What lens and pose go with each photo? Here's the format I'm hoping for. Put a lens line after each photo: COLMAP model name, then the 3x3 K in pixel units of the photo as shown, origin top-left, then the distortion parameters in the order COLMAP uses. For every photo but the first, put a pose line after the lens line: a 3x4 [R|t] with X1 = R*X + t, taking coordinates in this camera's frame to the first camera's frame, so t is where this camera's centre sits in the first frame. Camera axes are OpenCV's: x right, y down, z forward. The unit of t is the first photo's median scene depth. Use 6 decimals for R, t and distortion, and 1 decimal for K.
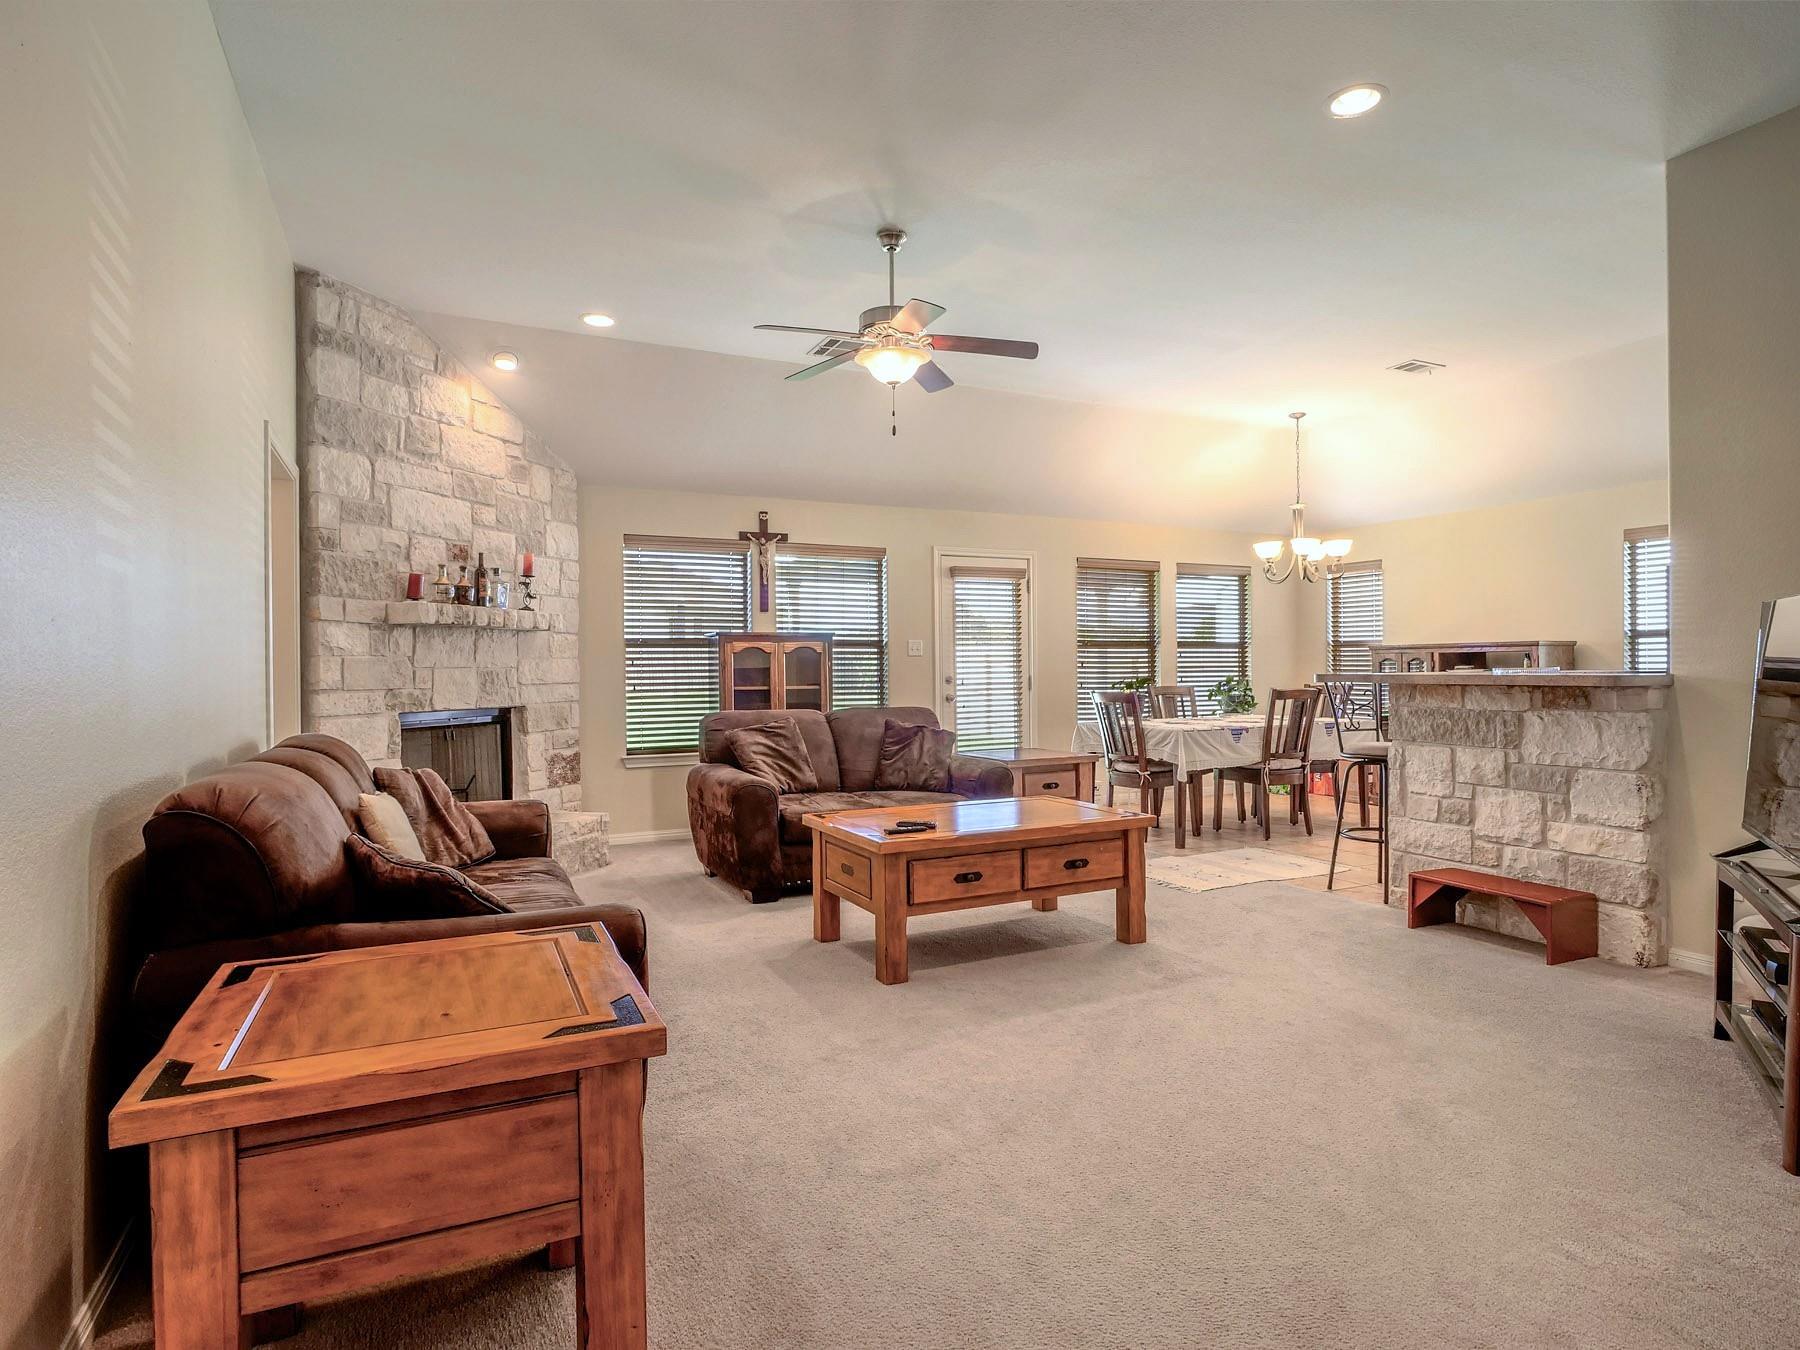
lens RADIAL K [[960.4, 0, 900.0], [0, 960.4, 675.0], [0, 0, 1]] dist [-0.019594, 0.000114]
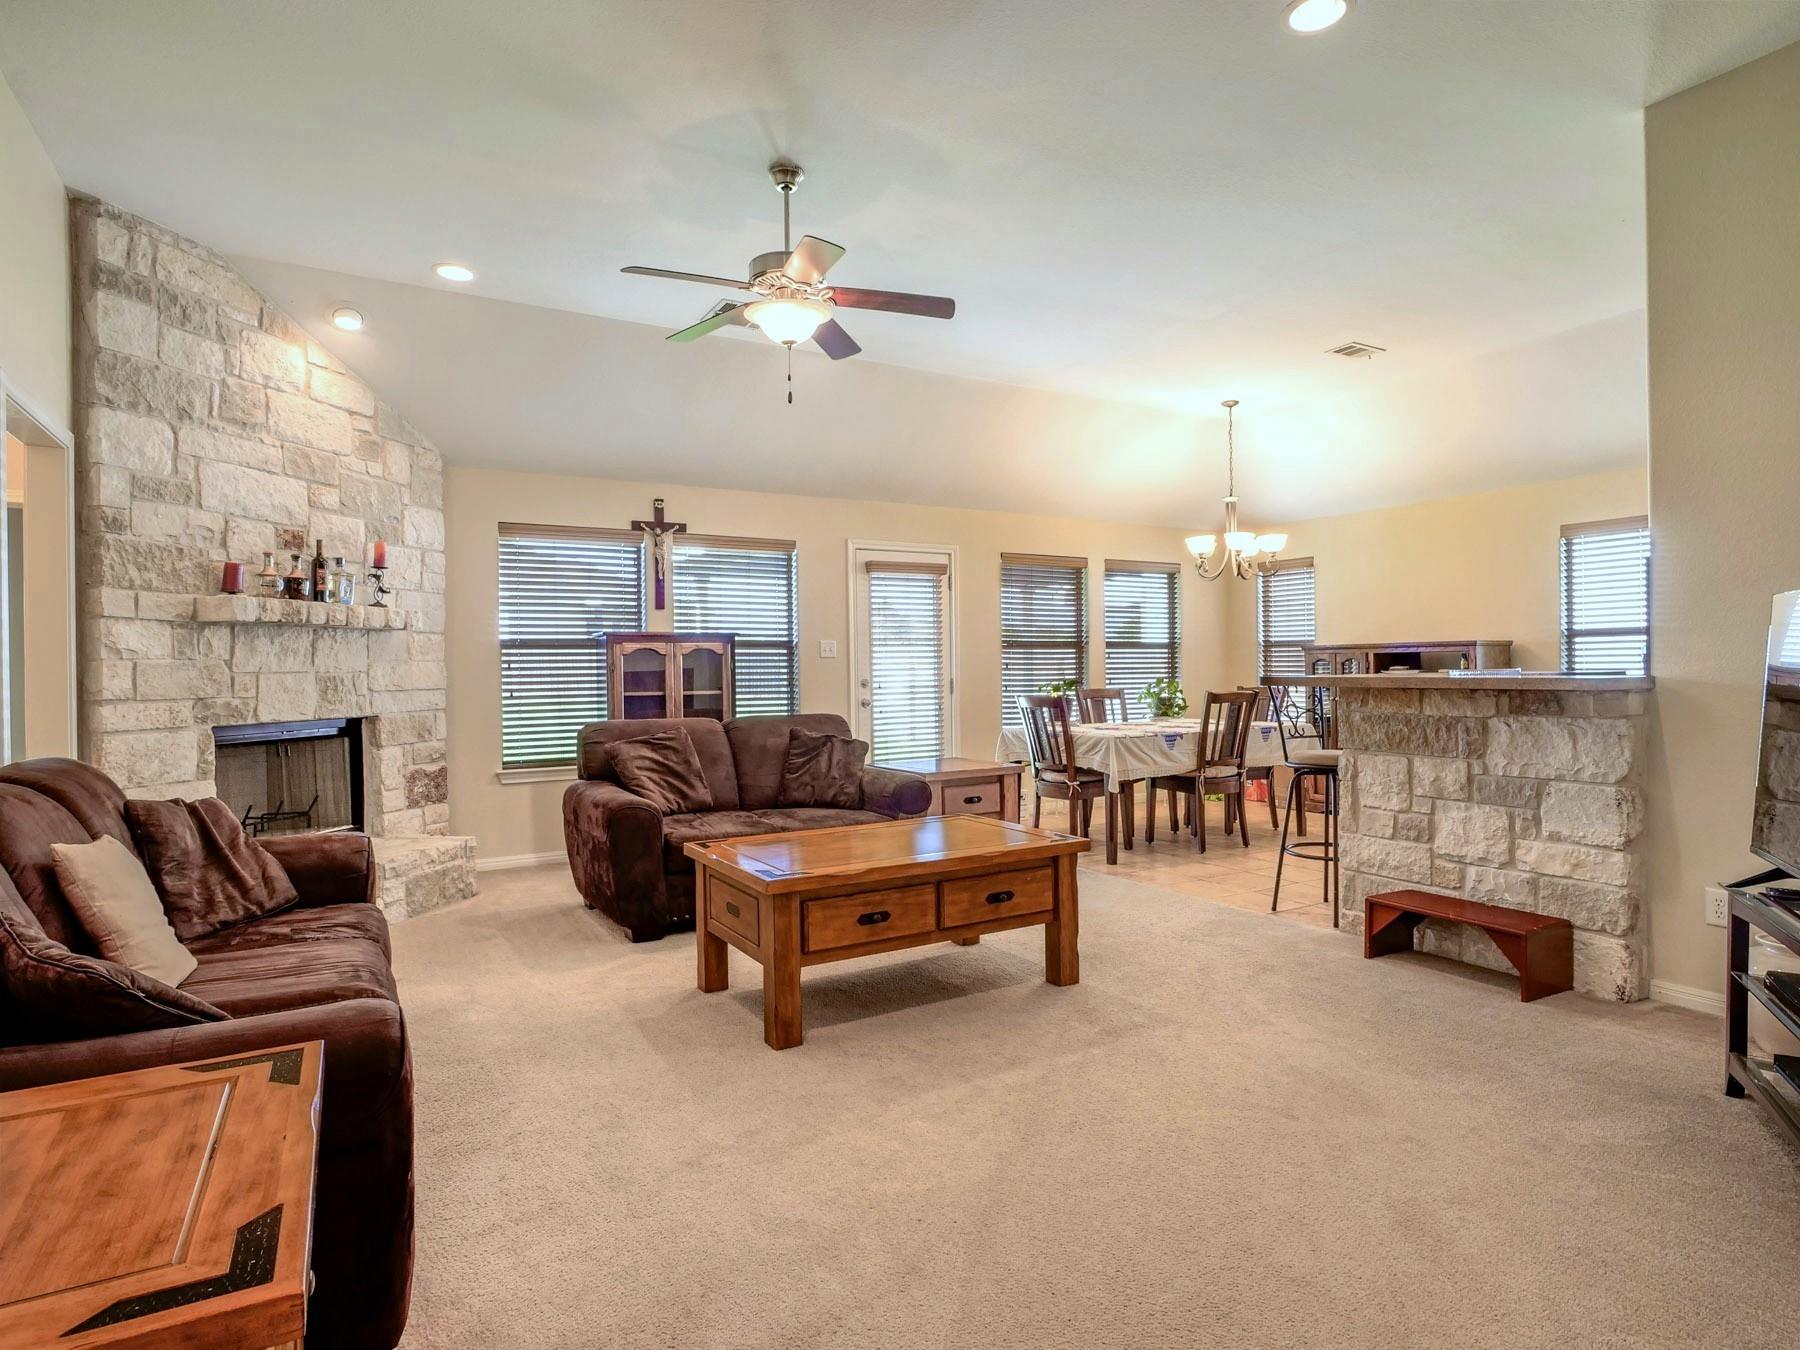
lens RADIAL K [[960.4, 0, 900.0], [0, 960.4, 675.0], [0, 0, 1]] dist [-0.019594, 0.000114]
pose [[0.997141, -0.003641, 0.075472, 0.023072], [0.003739, 0.999992, -0.001159, -0.002720], [-0.075467, 0.001438, 0.997147, 0.112474]]
